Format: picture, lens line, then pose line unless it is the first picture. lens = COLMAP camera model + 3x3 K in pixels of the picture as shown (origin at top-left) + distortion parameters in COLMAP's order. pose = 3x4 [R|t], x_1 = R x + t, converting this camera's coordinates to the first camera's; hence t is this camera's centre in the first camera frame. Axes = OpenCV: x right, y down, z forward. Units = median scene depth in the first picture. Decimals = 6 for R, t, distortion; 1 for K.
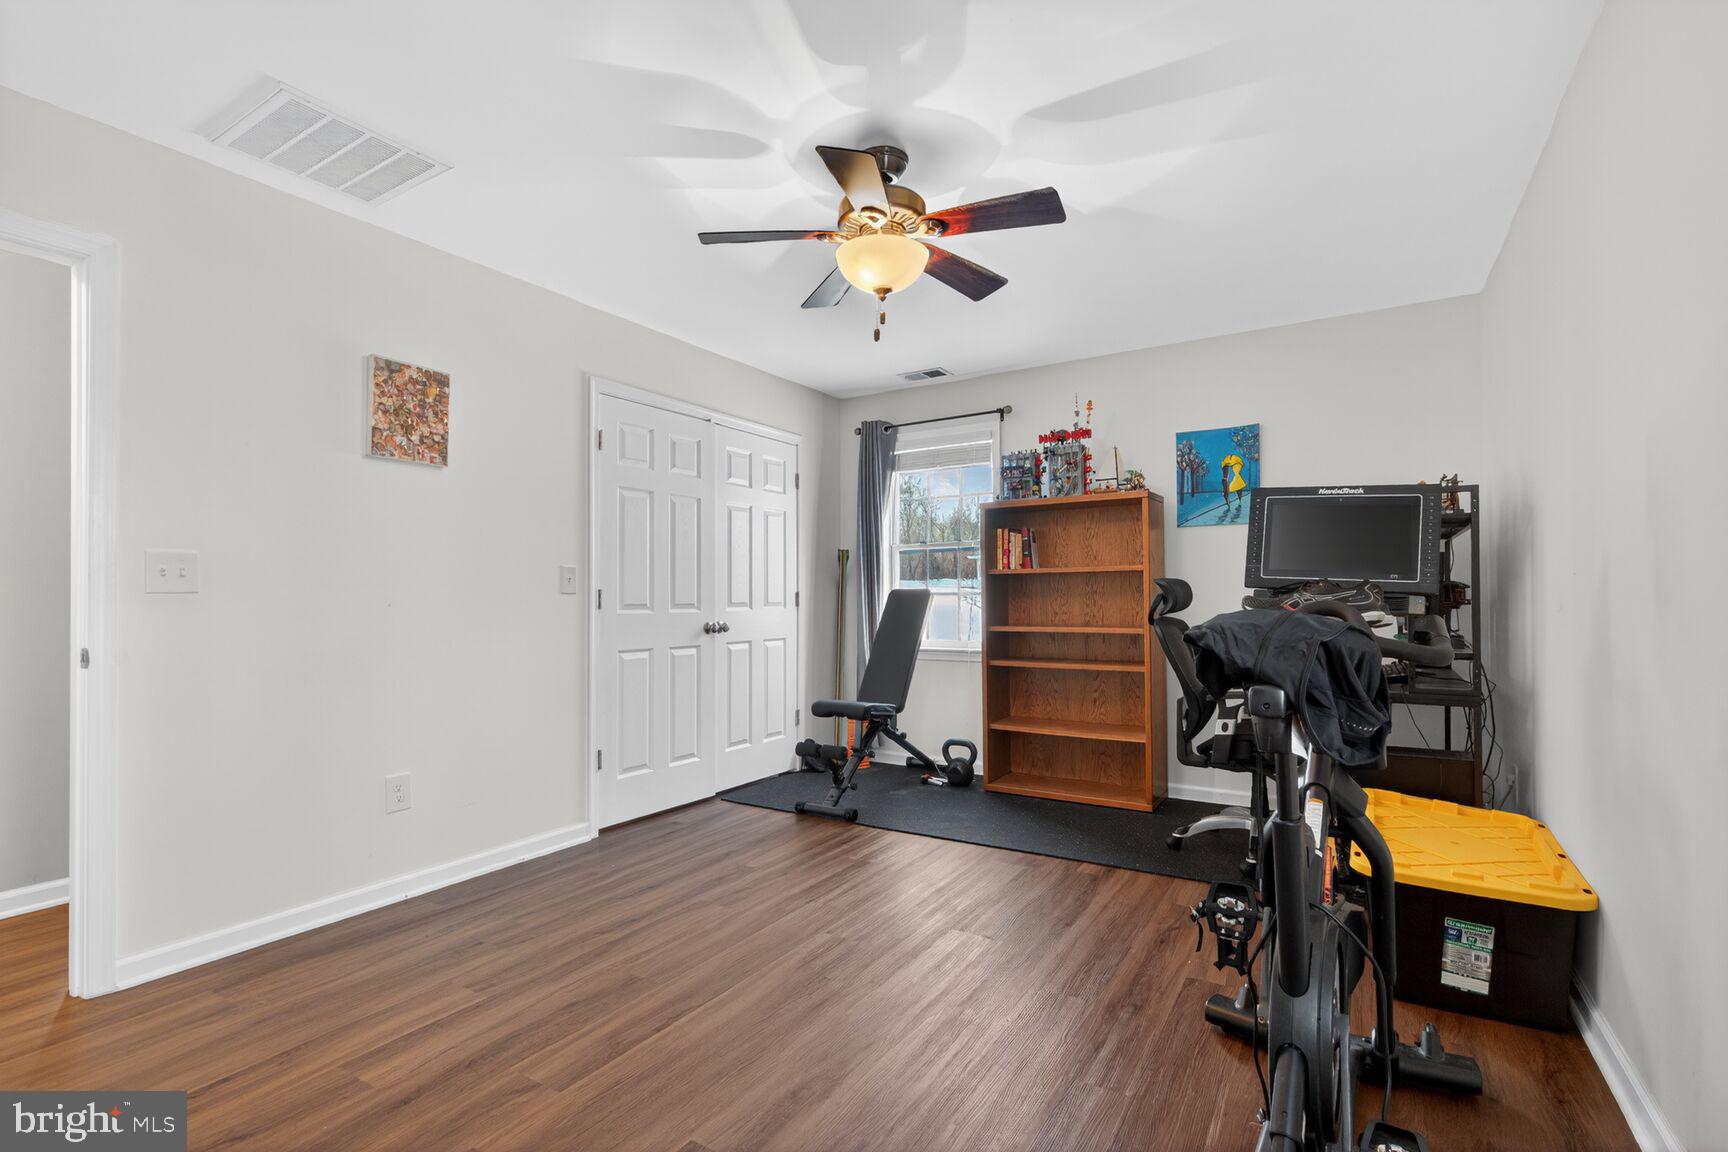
lens RADIAL K [[794.9, 0, 868.2], [0, 794.9, 587.9], [0, 0, 1]] dist [-0.003860, -0.000646]
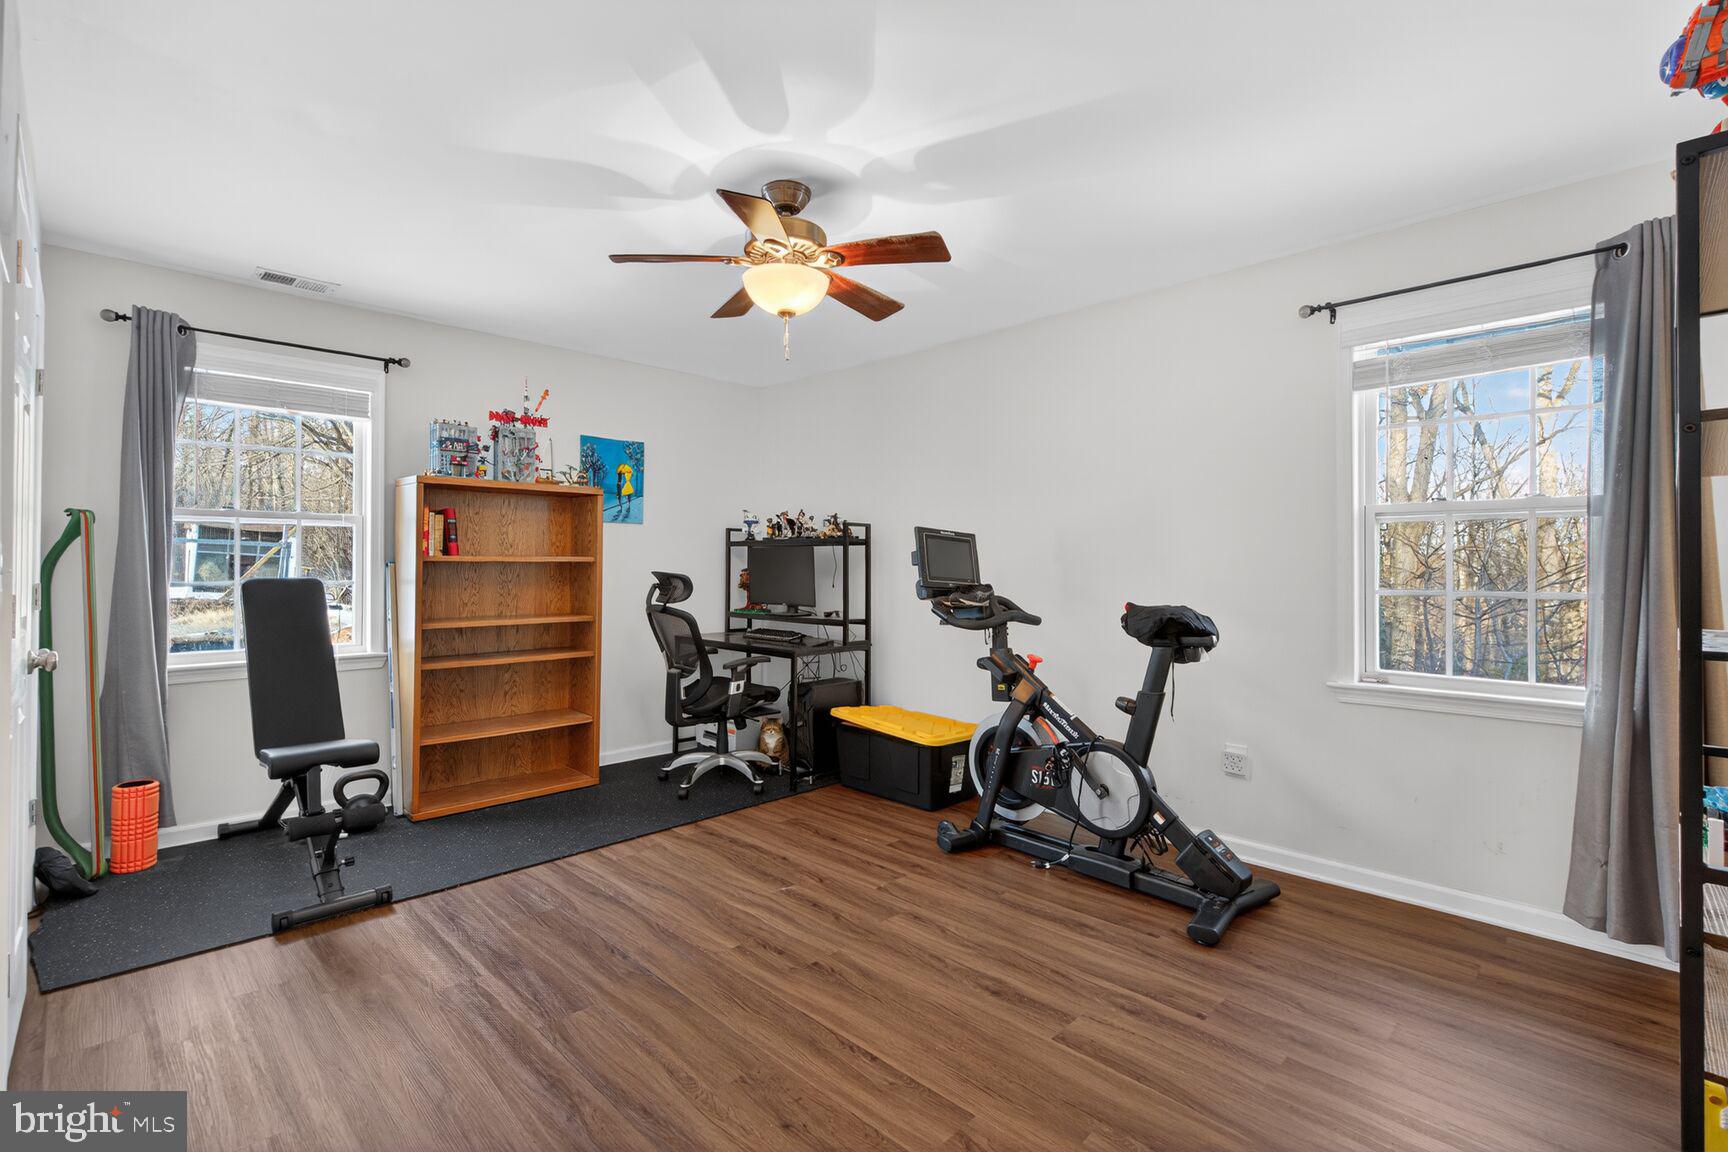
lens RADIAL K [[784.2, 0, 854.9], [0, 784.2, 551.5], [0, 0, 1]] dist [-0.001964, -0.000774]
pose [[0.232973, 0.028227, 0.972073, -0.639510], [-0.015124, 0.999563, -0.025400, -0.014940], [-0.972366, -0.008784, 0.233298, 0.429708]]
